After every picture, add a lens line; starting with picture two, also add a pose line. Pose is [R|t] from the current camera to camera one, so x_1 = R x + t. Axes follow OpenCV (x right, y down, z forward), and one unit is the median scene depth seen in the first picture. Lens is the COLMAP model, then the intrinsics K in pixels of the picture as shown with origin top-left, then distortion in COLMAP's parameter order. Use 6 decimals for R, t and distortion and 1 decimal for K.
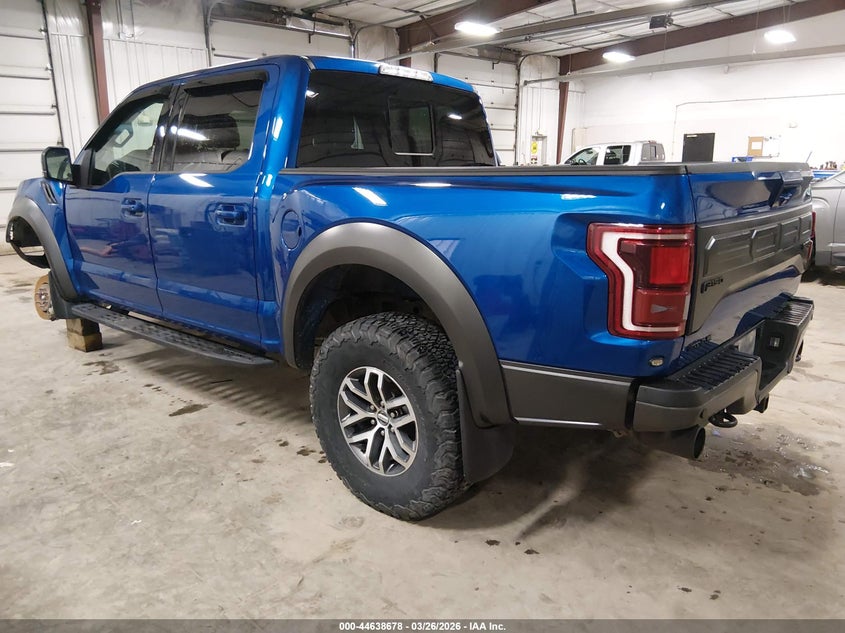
lens RADIAL K [[664.4, 0, 423.1], [0, 664.4, 316.1], [0, 0, 1]] dist [0.005069, -0.041528]
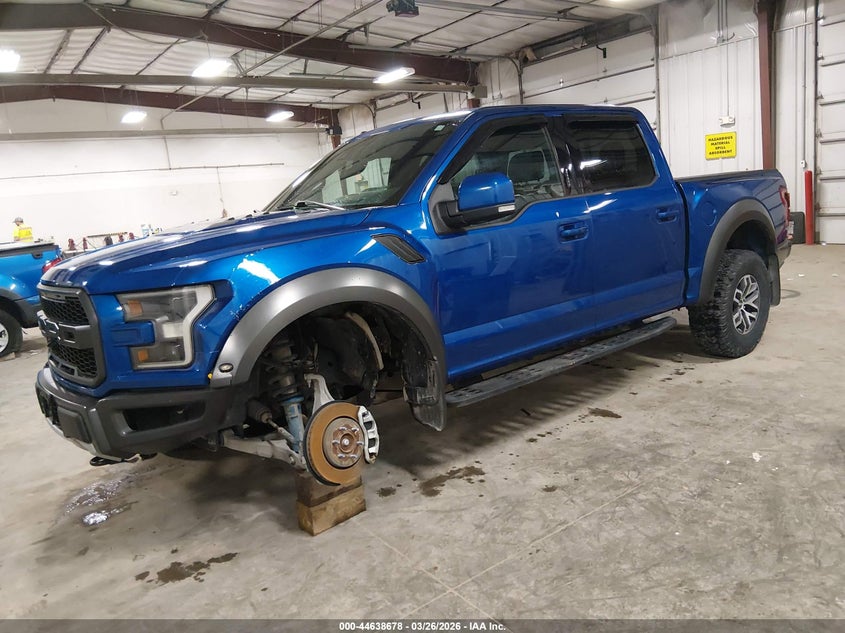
lens RADIAL K [[664.4, 0, 424.1], [0, 664.4, 312.9], [0, 0, 1]] dist [0.005069, -0.041528]
pose [[0.141072, -0.167911, 0.975656, -1.355361], [0.308627, 0.943859, 0.117814, -0.217217], [-0.940664, 0.284494, 0.184974, 0.994243]]
